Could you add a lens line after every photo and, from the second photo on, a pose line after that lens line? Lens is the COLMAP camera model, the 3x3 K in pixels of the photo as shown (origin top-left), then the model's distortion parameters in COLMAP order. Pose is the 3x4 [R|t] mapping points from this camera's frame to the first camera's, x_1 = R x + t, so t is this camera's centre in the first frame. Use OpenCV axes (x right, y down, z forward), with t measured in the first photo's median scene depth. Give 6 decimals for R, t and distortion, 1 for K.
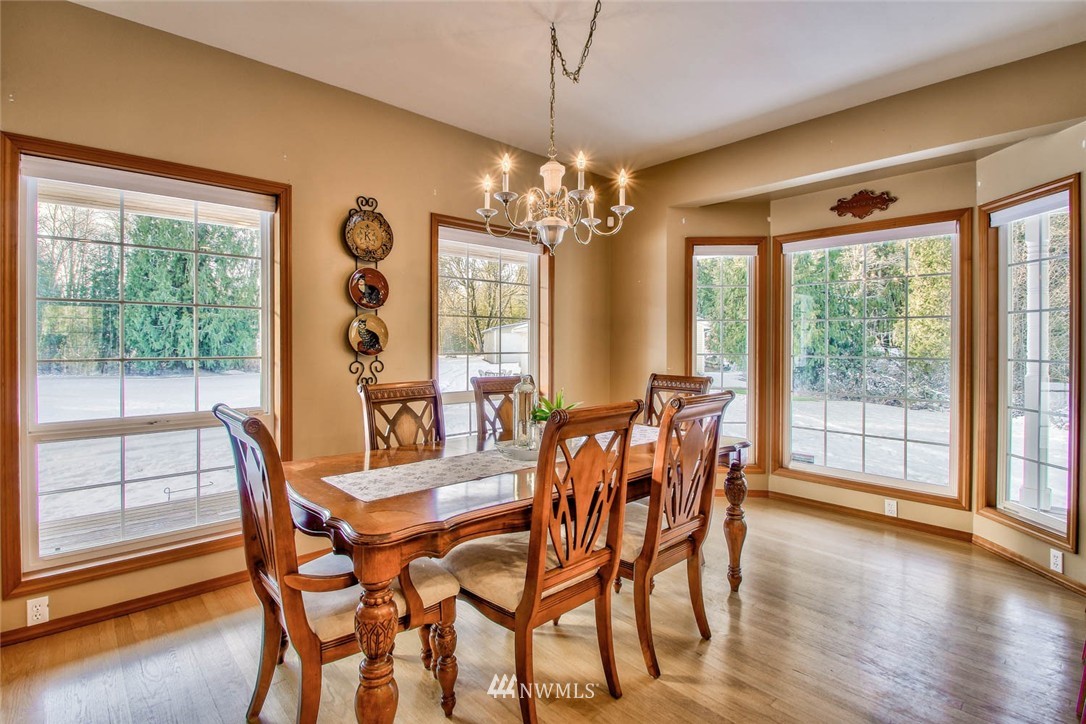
lens RADIAL K [[517.5, 0, 521.3], [0, 517.5, 346.7], [0, 0, 1]] dist [0.008748, -0.011343]
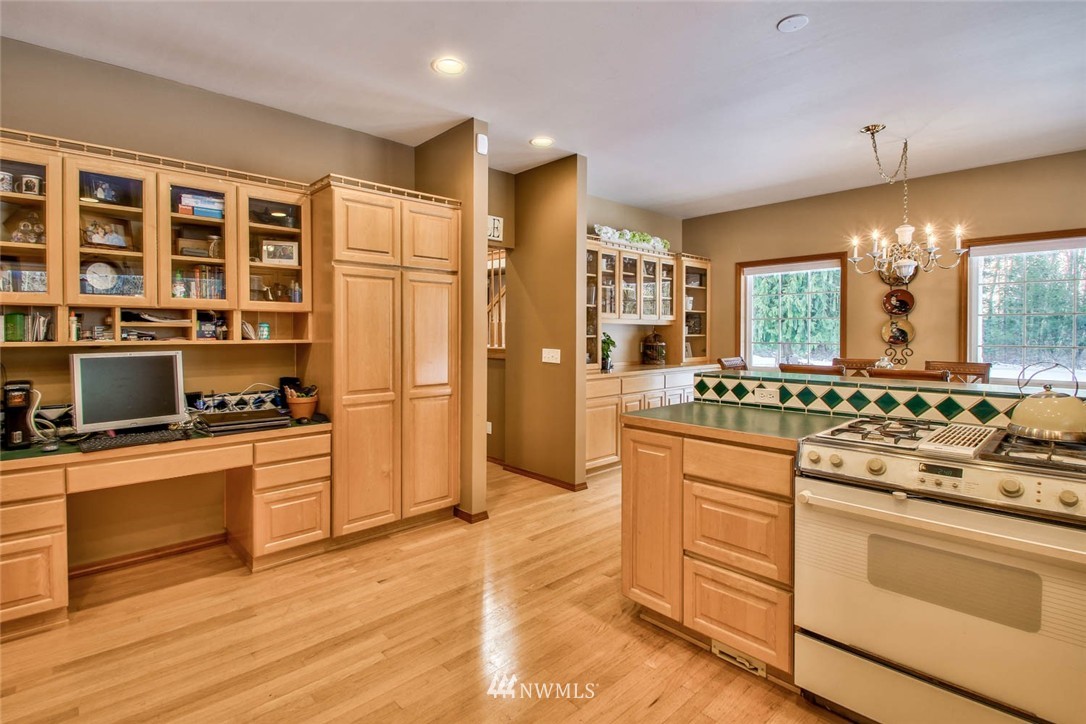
lens RADIAL K [[517.5, 0, 520.8], [0, 517.5, 338.6], [0, 0, 1]] dist [0.008748, -0.011343]
pose [[0.000779, 0.009182, -0.999958, 1.247110], [-0.010315, 0.999905, 0.009174, -0.004872], [0.999946, 0.010308, 0.000874, -0.143349]]
